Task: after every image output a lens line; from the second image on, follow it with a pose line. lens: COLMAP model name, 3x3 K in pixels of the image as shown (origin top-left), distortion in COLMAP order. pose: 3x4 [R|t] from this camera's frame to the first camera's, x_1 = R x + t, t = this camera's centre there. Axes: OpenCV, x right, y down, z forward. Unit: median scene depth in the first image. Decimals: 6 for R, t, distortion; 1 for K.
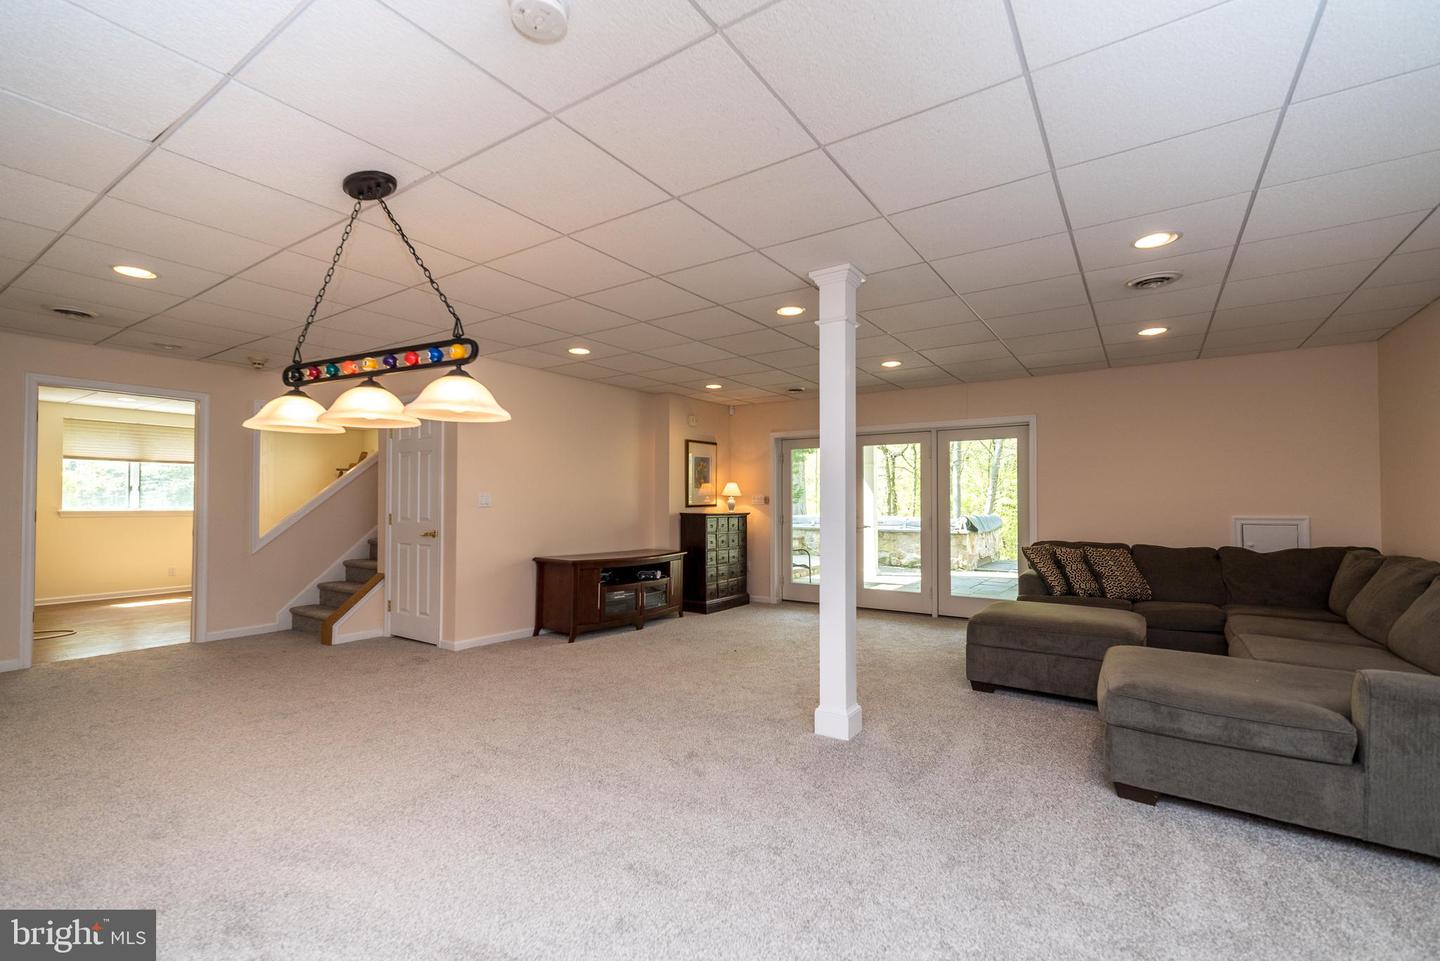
lens RADIAL K [[622.0, 0, 748.3], [0, 622.0, 495.3], [0, 0, 1]] dist [0.008831, 0.002709]
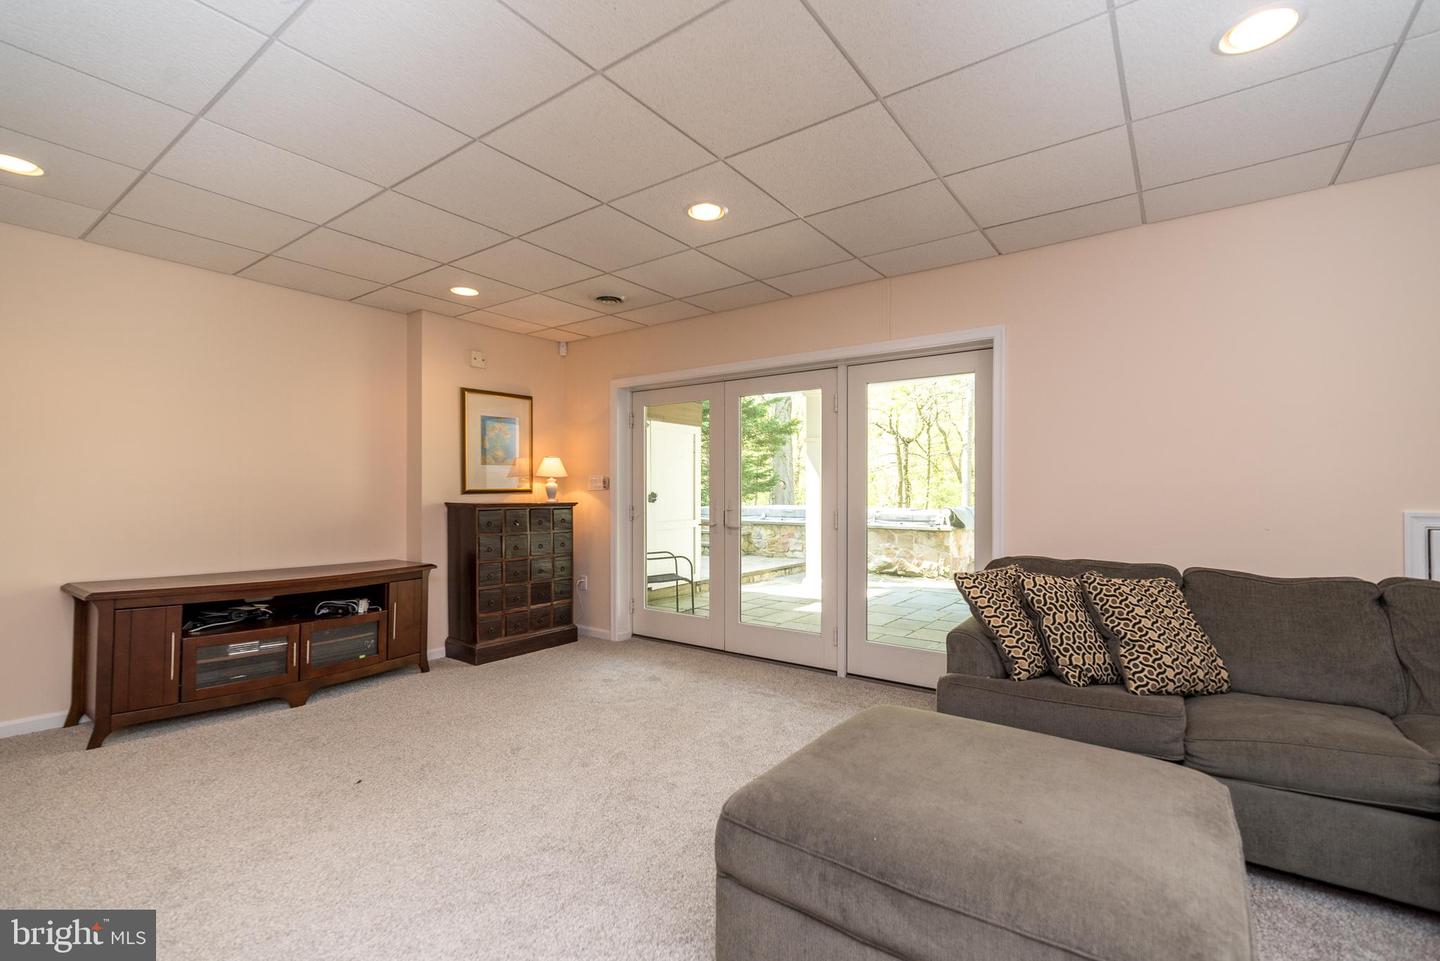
lens RADIAL K [[622.0, 0, 745.2], [0, 622.0, 495.3], [0, 0, 1]] dist [0.008831, 0.002709]
pose [[0.999054, 0.001607, -0.043450, 0.228660], [-0.000903, 0.999868, 0.016221, 0.010500], [0.043471, -0.016166, 0.998924, 0.389118]]
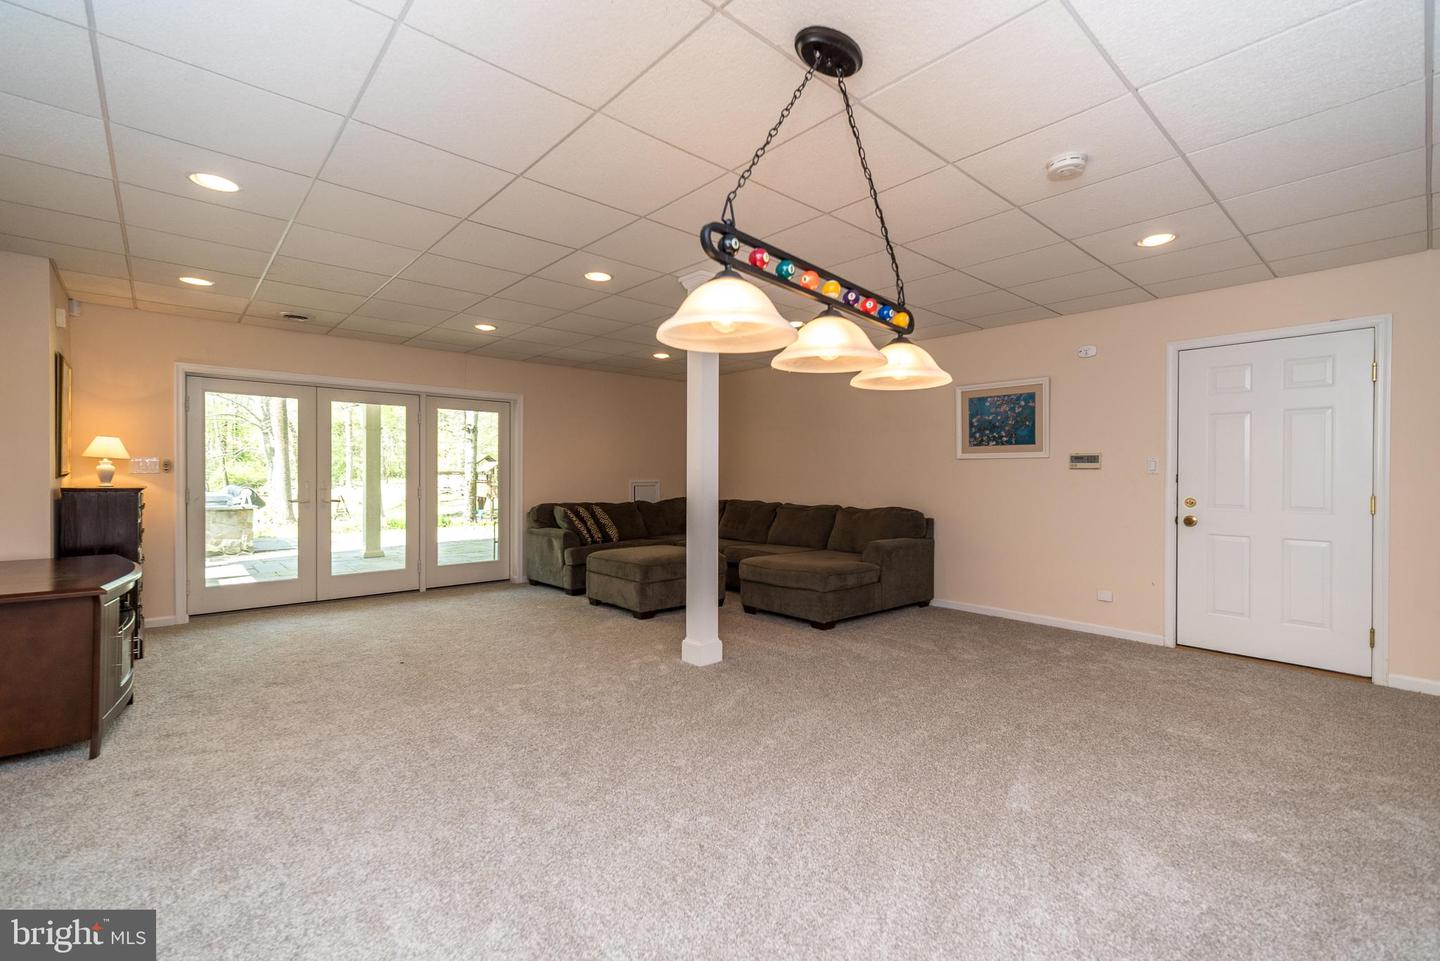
lens RADIAL K [[622.0, 0, 692.8], [0, 622.0, 476.6], [0, 0, 1]] dist [0.008831, 0.002709]
pose [[0.293636, -0.003916, 0.955909, -0.481708], [-0.014056, 0.999866, 0.008414, 0.006030], [-0.955814, -0.015907, 0.293541, 0.323833]]
